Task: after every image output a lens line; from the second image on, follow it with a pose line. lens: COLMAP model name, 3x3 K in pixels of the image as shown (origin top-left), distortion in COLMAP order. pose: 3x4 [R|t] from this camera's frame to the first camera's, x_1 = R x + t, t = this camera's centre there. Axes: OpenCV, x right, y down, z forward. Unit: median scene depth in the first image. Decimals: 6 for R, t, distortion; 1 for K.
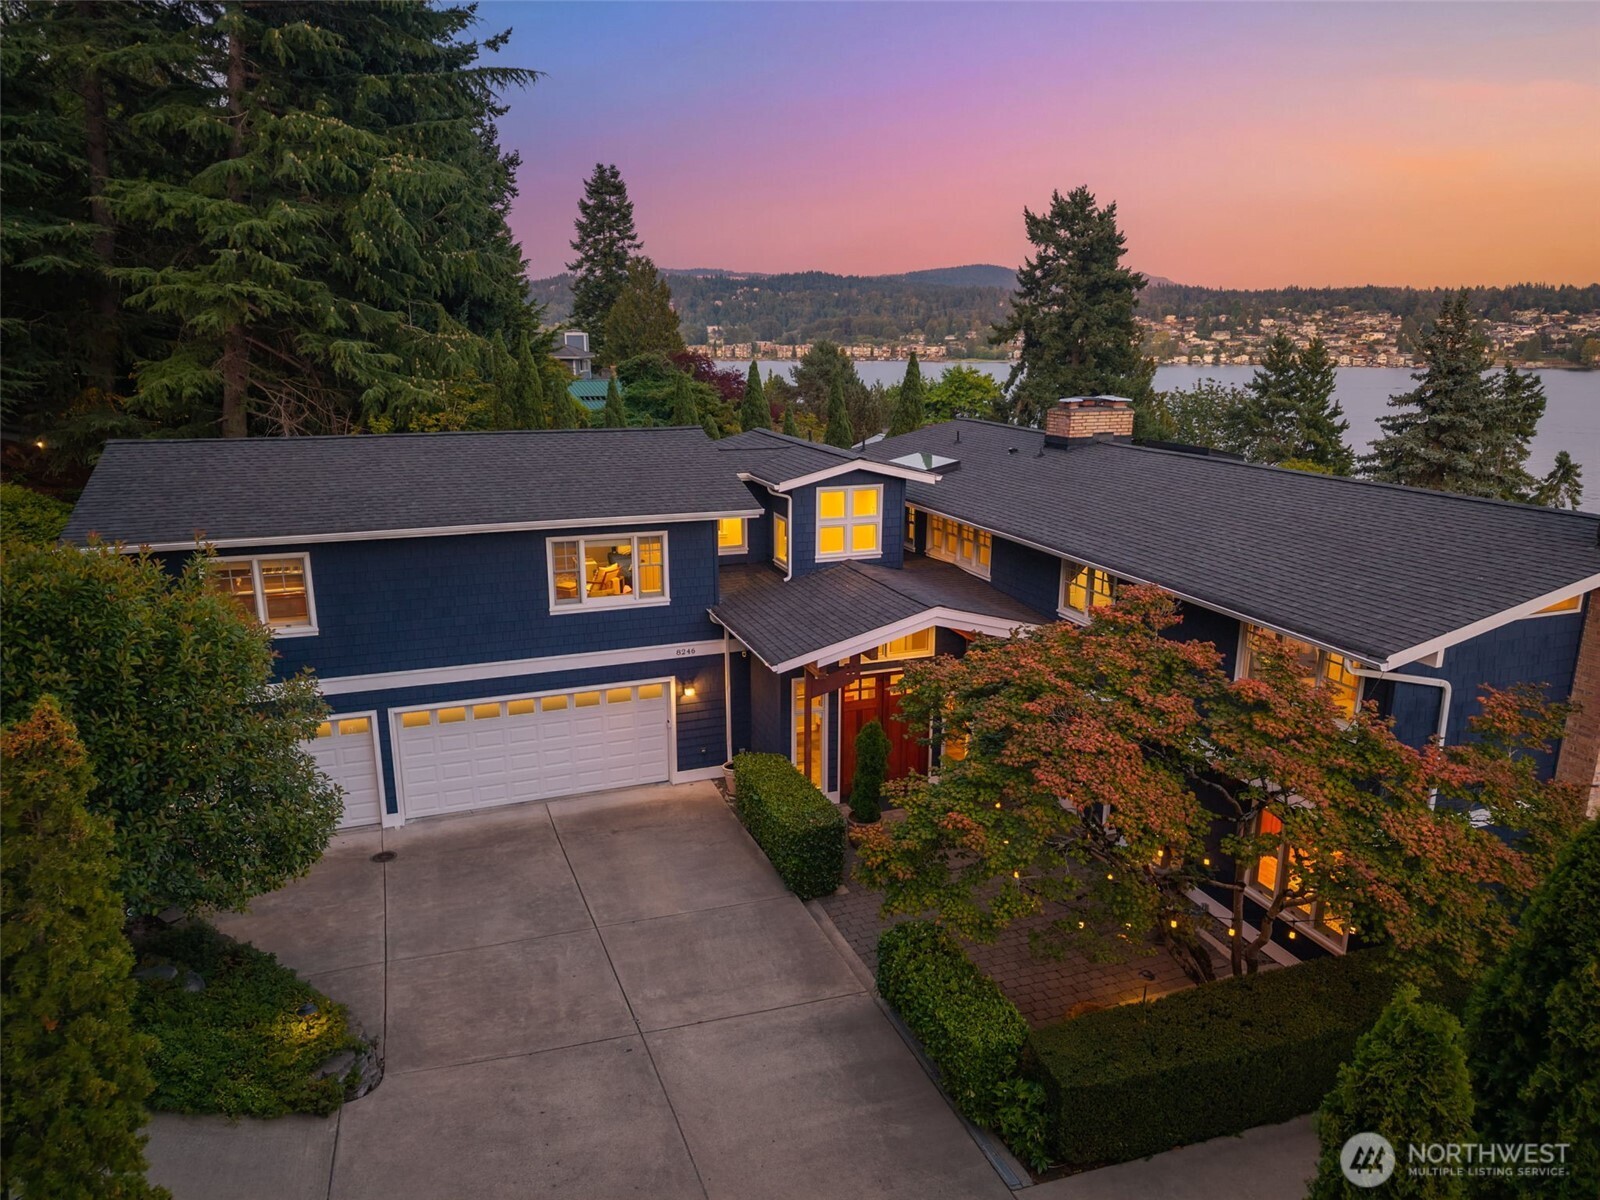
lens RADIAL K [[1083.7, 0, 802.6], [0, 1083.7, 608.6], [0, 0, 1]] dist [0.016256, -0.003032]
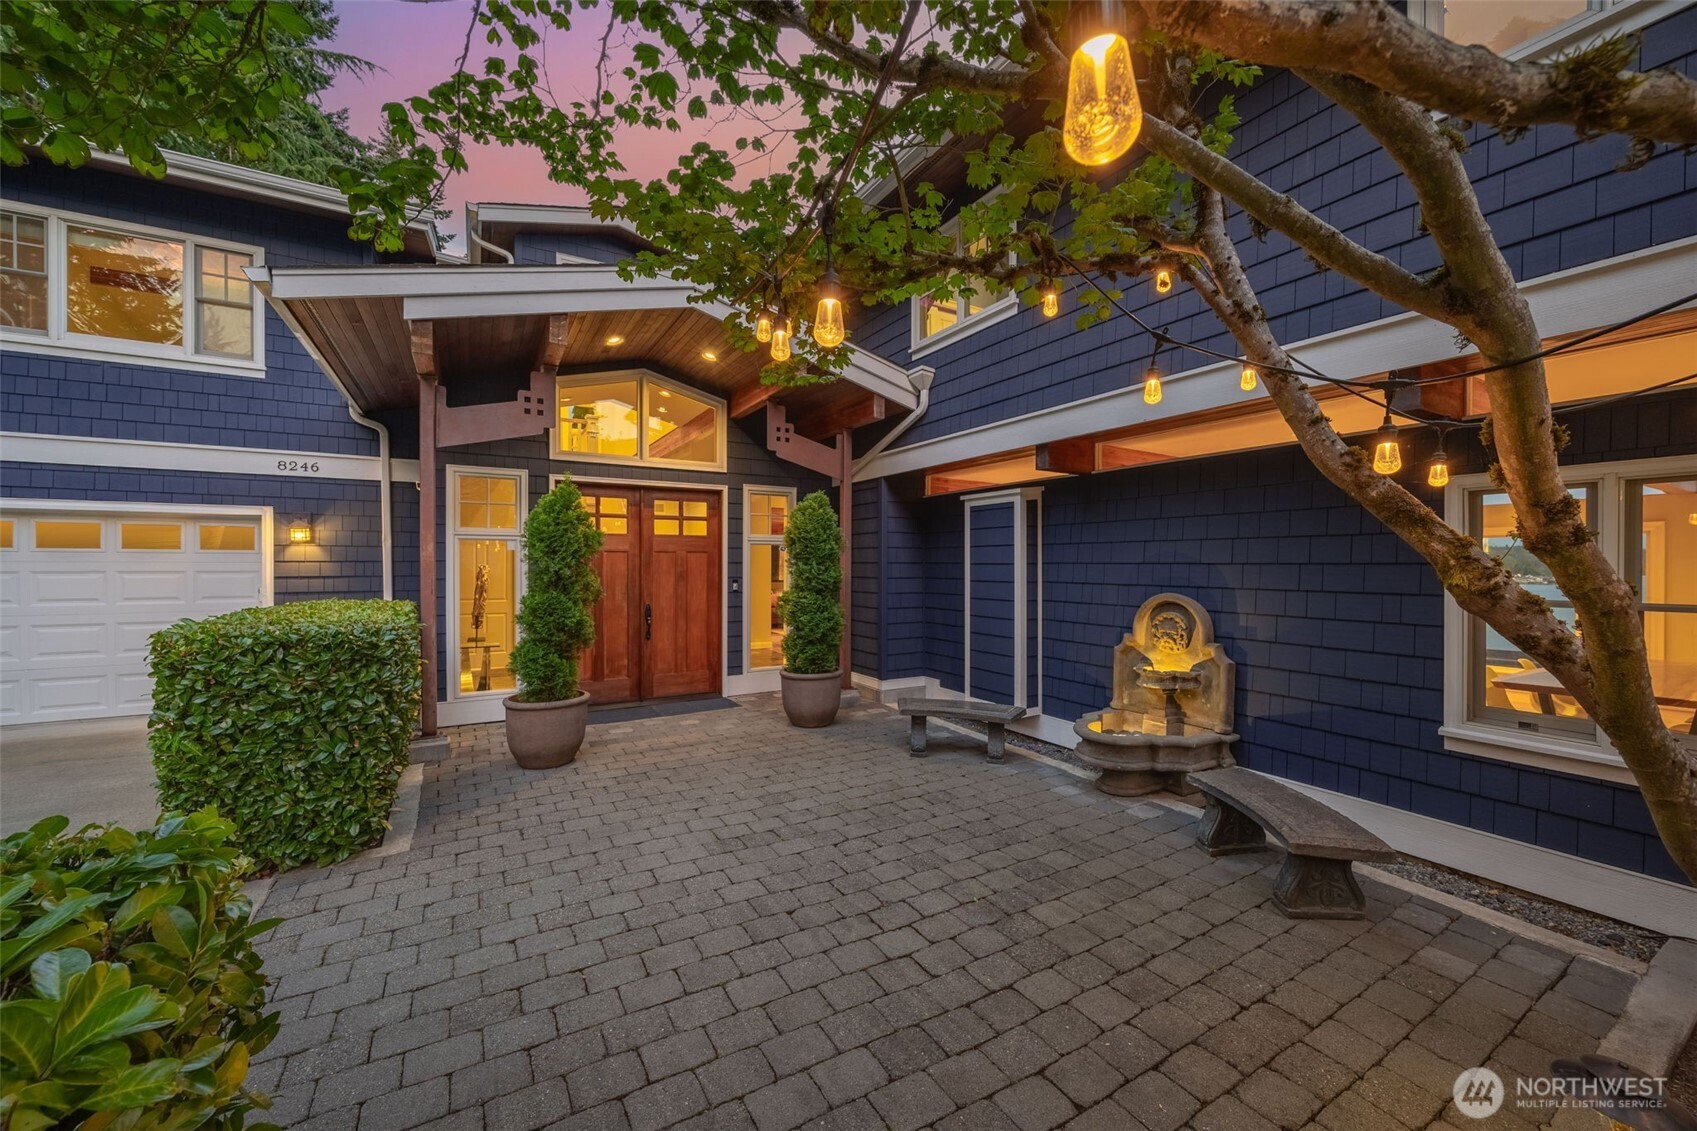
lens RADIAL K [[659.0, 0, 843.9], [0, 659.0, 567.7], [0, 0, 1]] dist [0.000532, 0.000138]
pose [[0.987332, -0.006868, 0.158518, 0.124026], [0.045831, 0.968821, -0.243487, 0.191221], [-0.151904, 0.247668, 0.956863, 0.629907]]
